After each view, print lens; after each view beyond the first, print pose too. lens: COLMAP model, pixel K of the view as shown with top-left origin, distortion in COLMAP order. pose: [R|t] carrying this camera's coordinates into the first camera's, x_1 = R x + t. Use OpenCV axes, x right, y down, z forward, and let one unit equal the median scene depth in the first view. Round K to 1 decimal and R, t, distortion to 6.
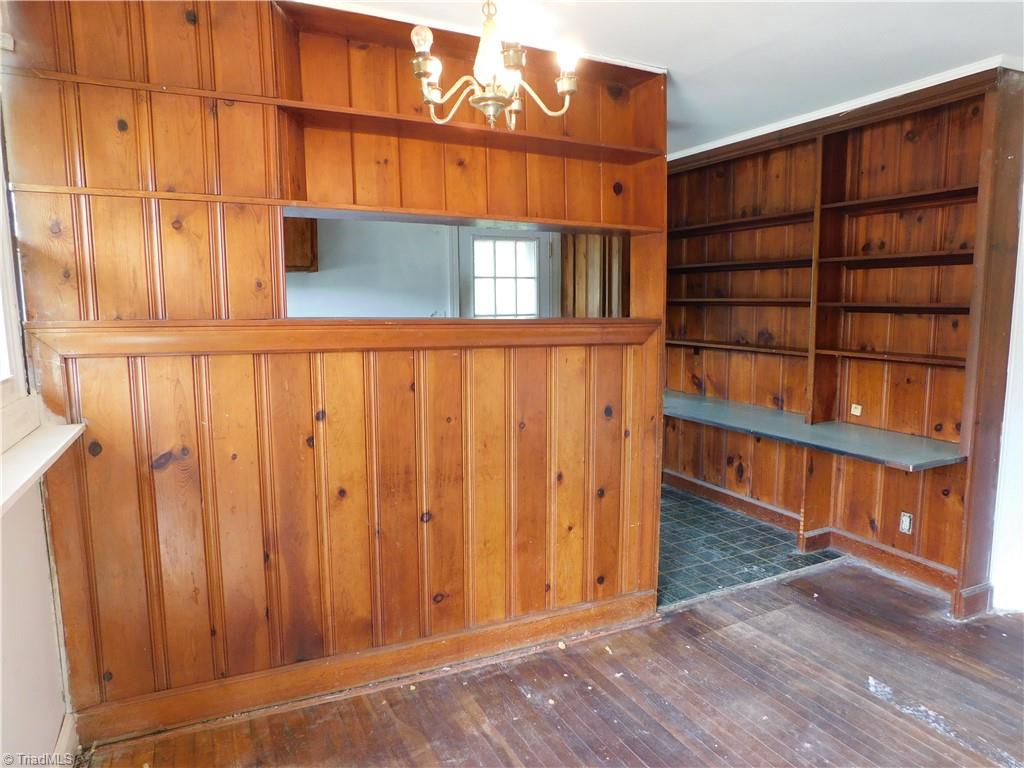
lens RADIAL K [[670.2, 0, 509.5], [0, 670.2, 381.5], [0, 0, 1]] dist [-0.045533, 0.020627]
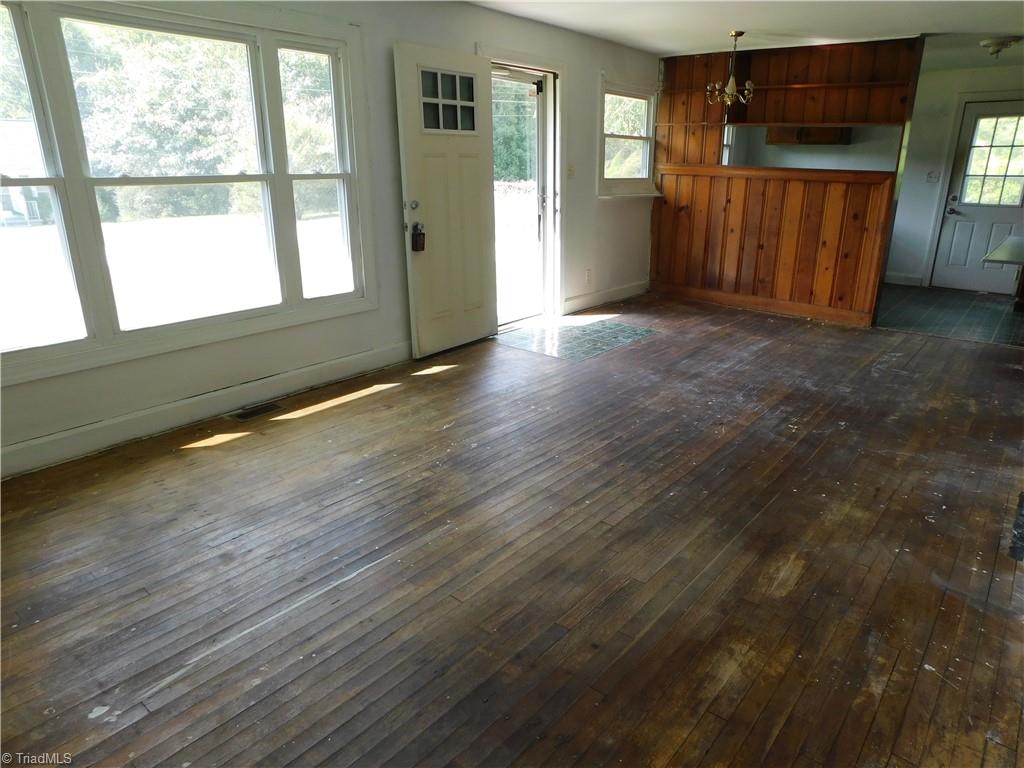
lens RADIAL K [[670.2, 0, 510.9], [0, 670.2, 391.1], [0, 0, 1]] dist [-0.045533, 0.020627]
pose [[0.425043, 0.306131, -0.851835, 2.058075], [-0.121984, 0.951861, 0.281211, 0.144825], [0.896916, -0.015617, 0.441925, -1.143076]]
